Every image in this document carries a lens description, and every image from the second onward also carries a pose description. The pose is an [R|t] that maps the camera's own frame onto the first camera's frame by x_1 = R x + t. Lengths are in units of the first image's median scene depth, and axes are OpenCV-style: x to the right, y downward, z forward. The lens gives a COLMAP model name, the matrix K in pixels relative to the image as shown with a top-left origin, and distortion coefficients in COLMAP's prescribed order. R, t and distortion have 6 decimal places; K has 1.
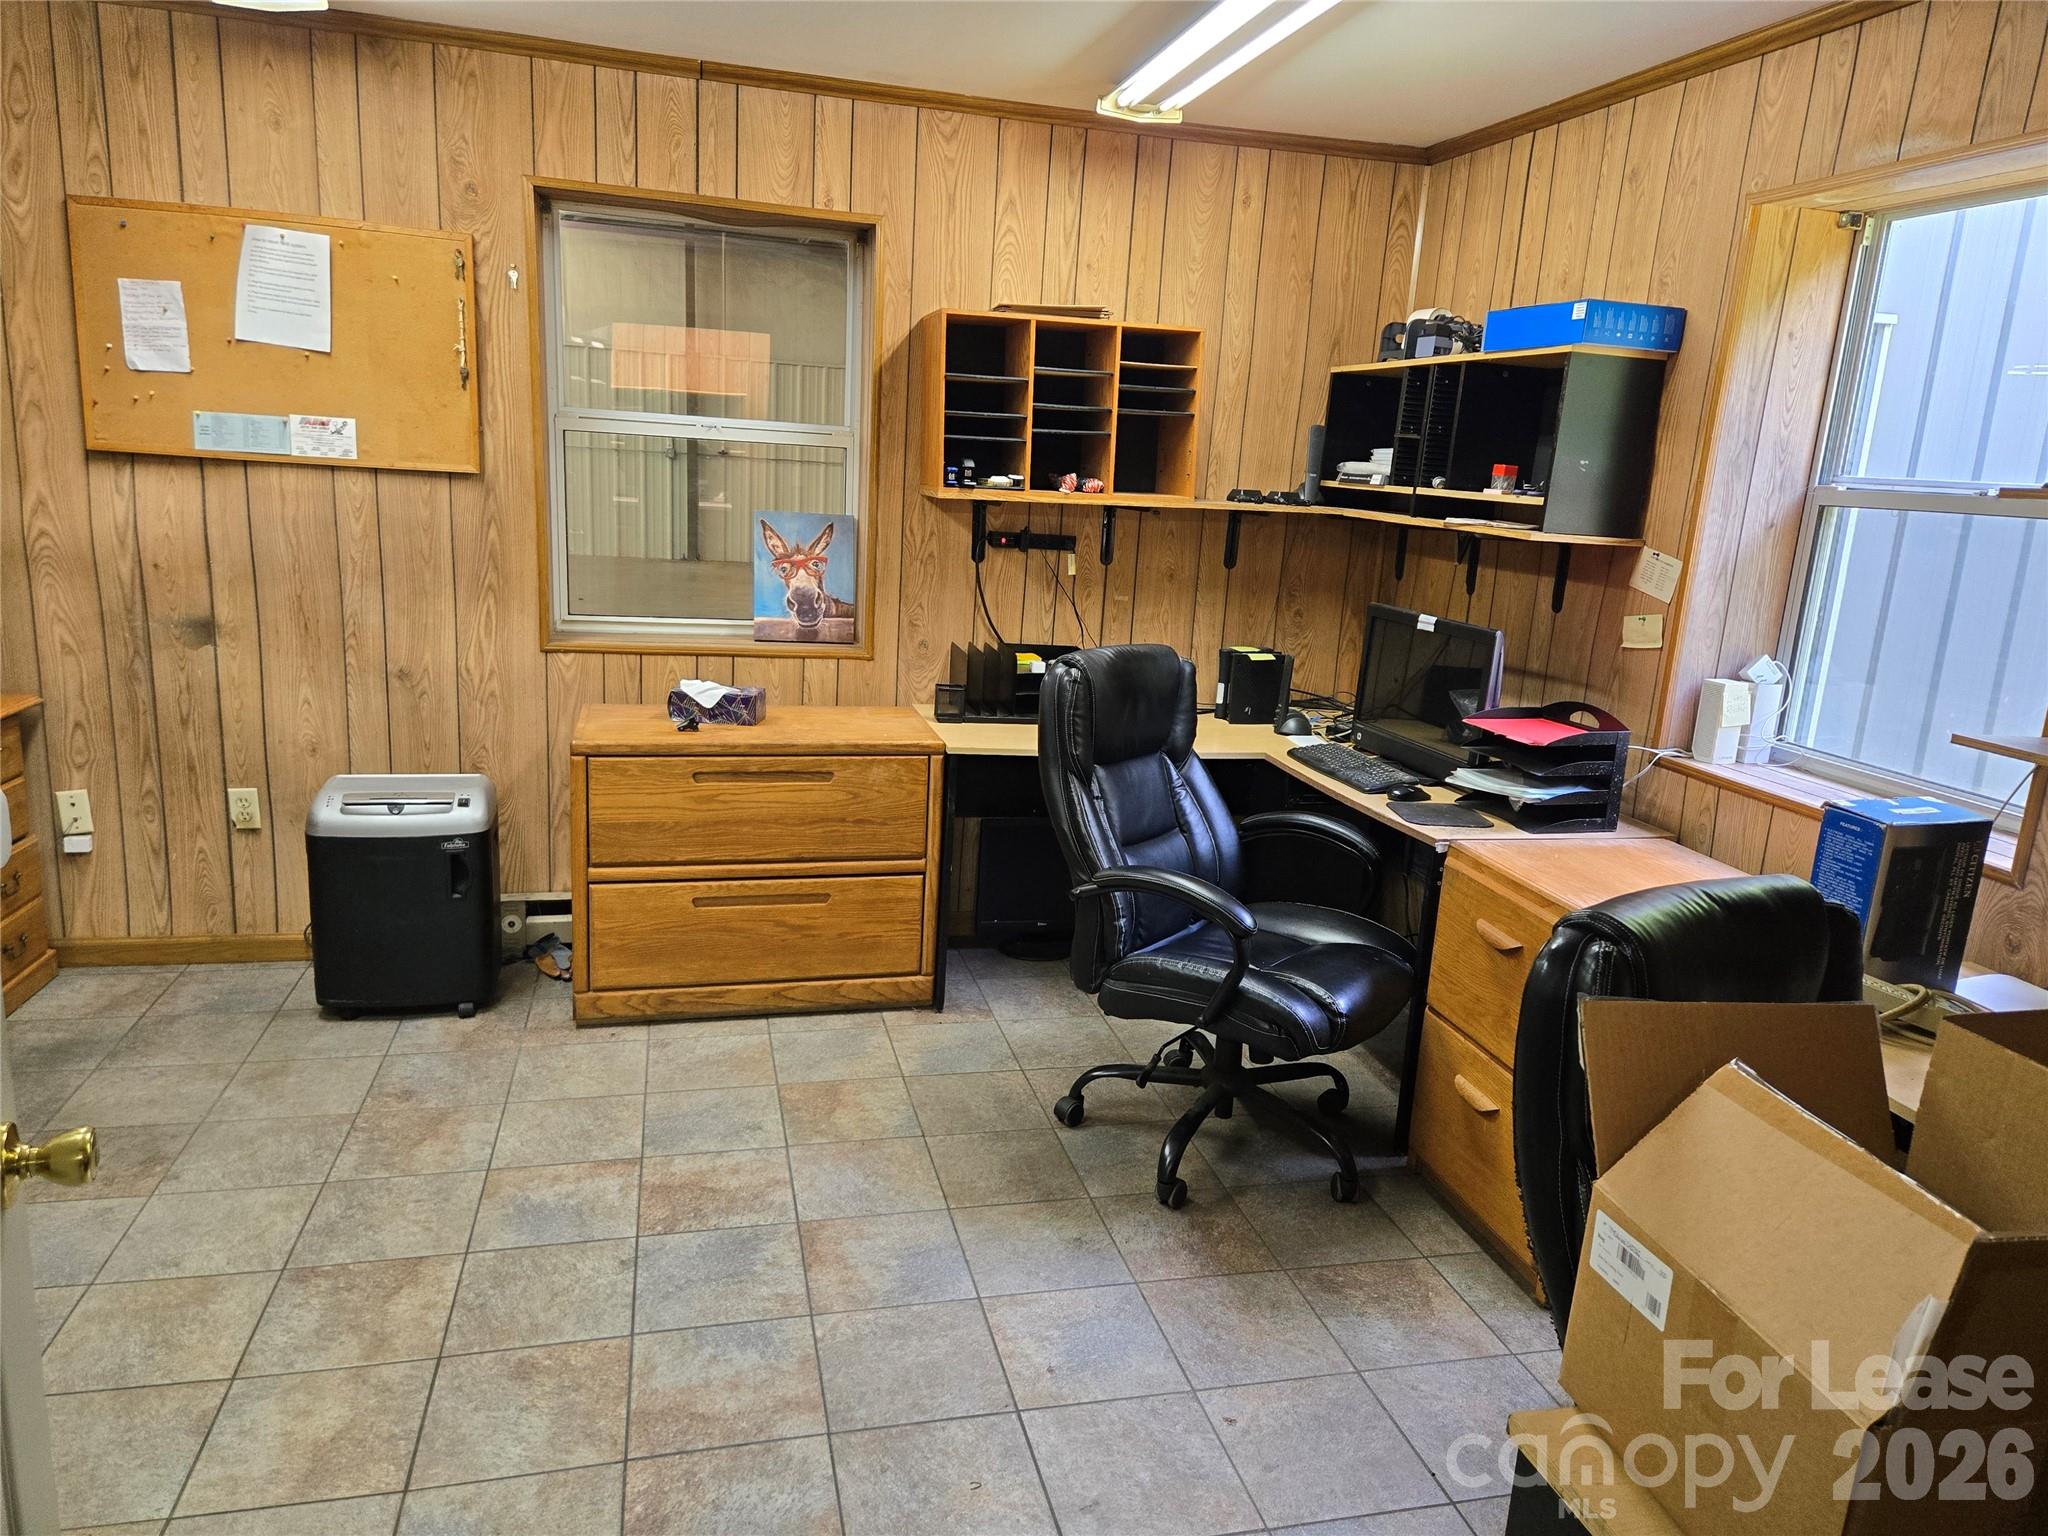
lens RADIAL K [[1371.5, 0, 1019.4], [0, 1371.5, 763.3], [0, 0, 1]] dist [0.055420, -0.030221]
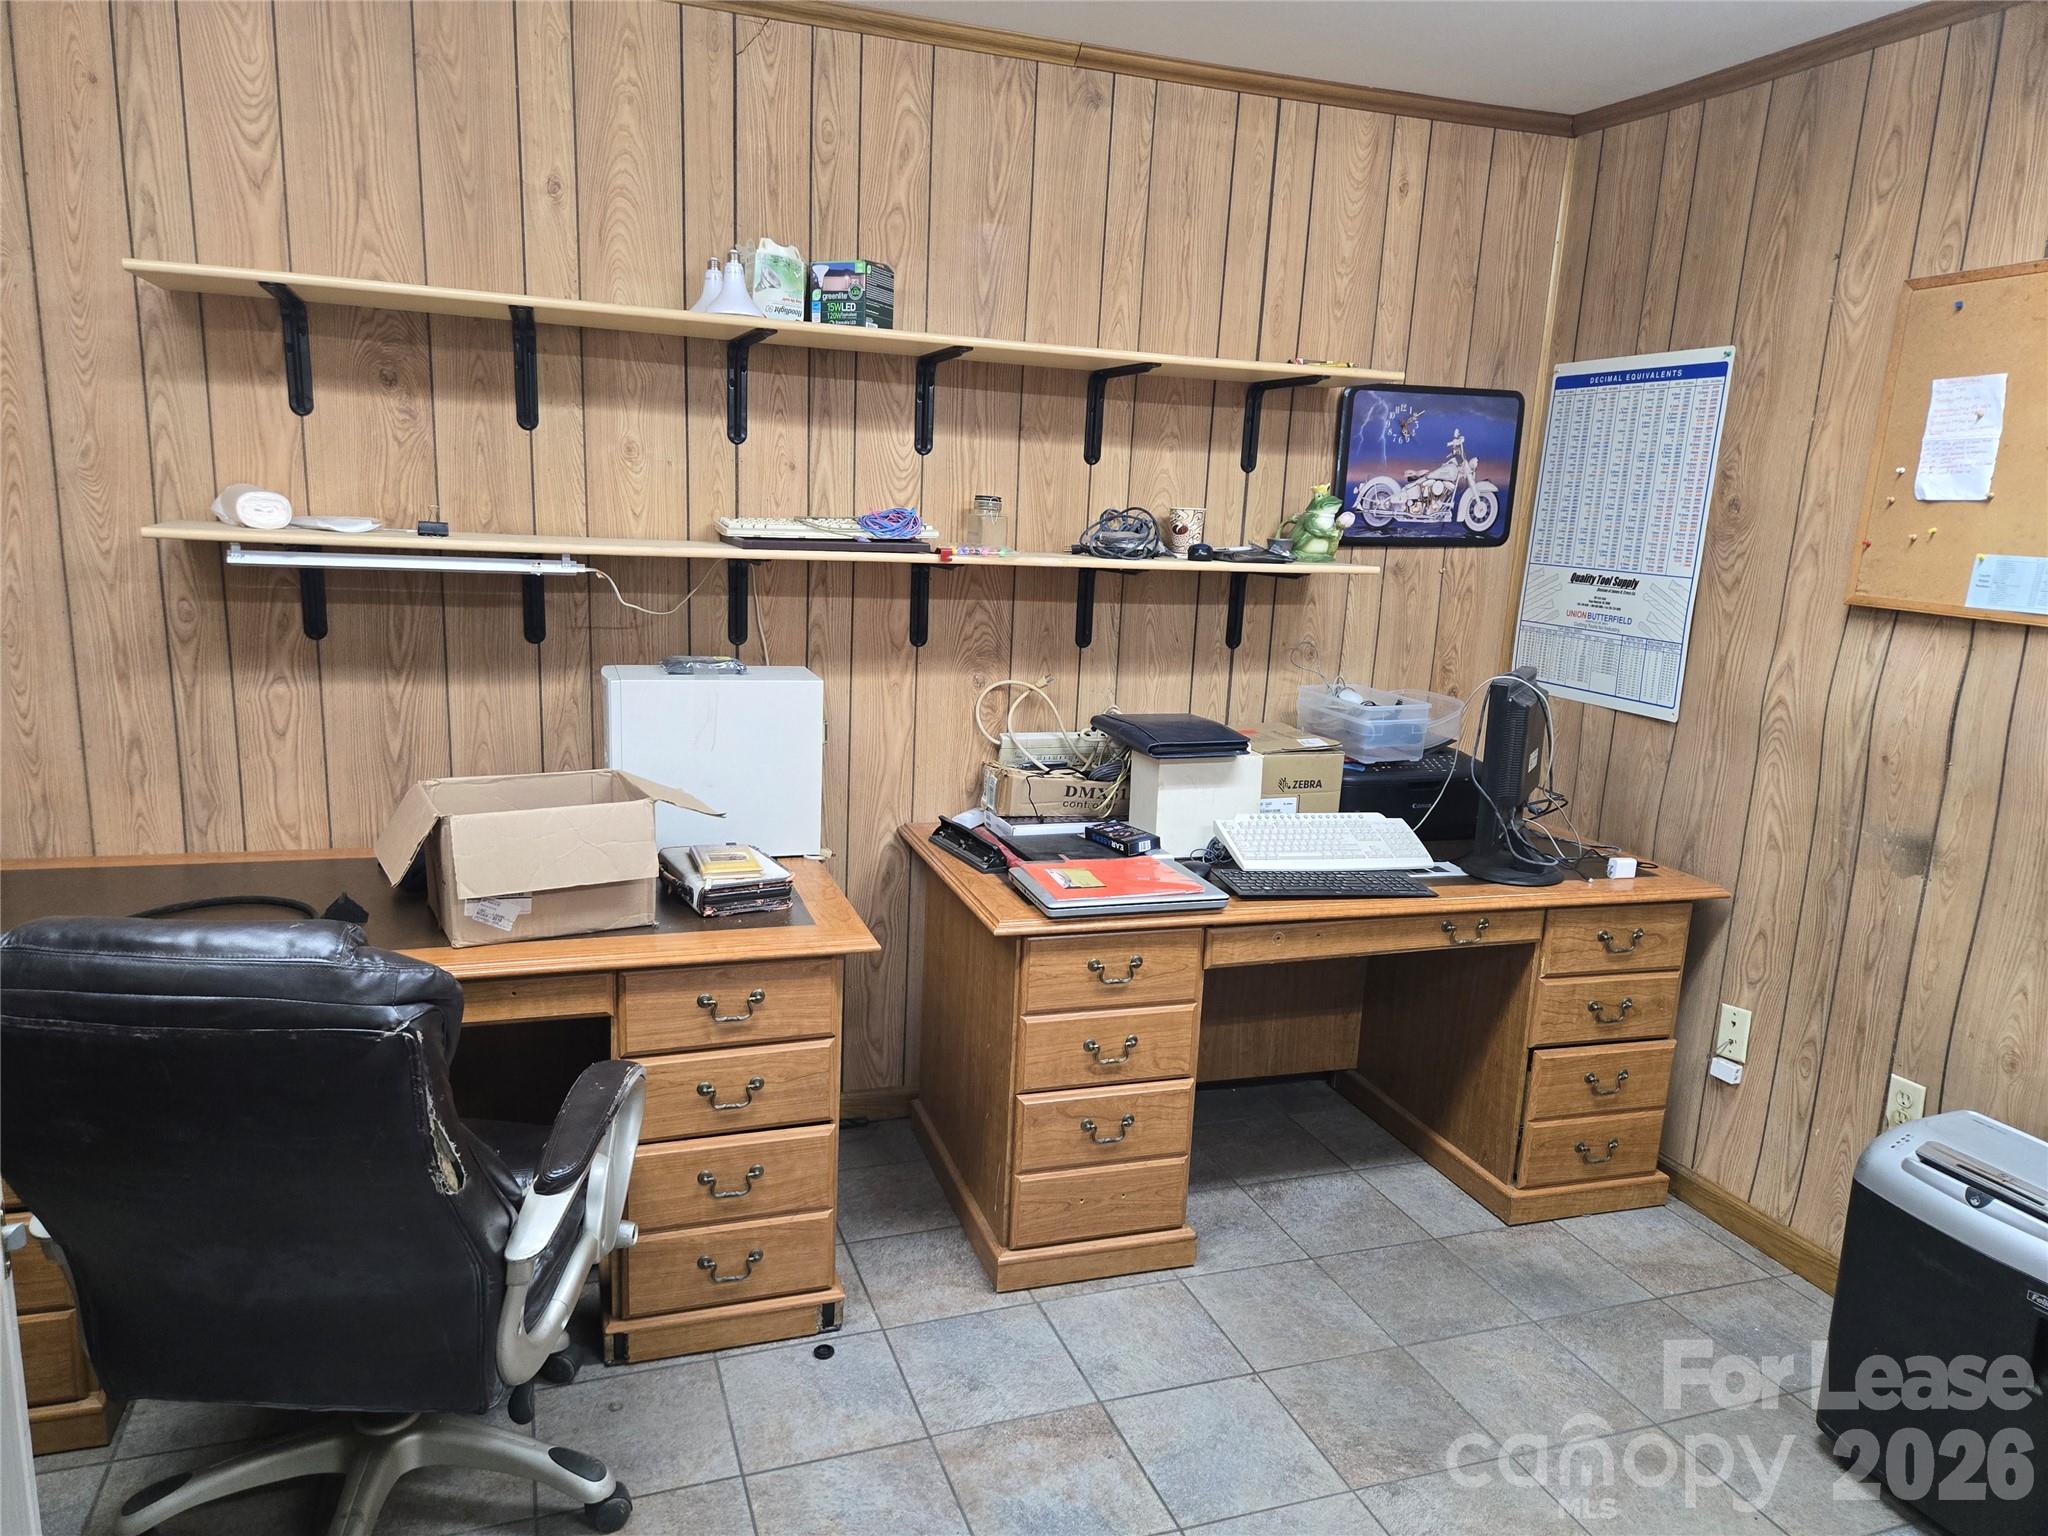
lens RADIAL K [[1371.5, 0, 1011.1], [0, 1371.5, 784.7], [0, 0, 1]] dist [0.055420, -0.030221]
pose [[0.097818, 0.157334, -0.982689, 0.070116], [-0.249936, 0.959662, 0.128768, -0.107781], [0.963309, 0.233014, 0.133195, 0.455490]]
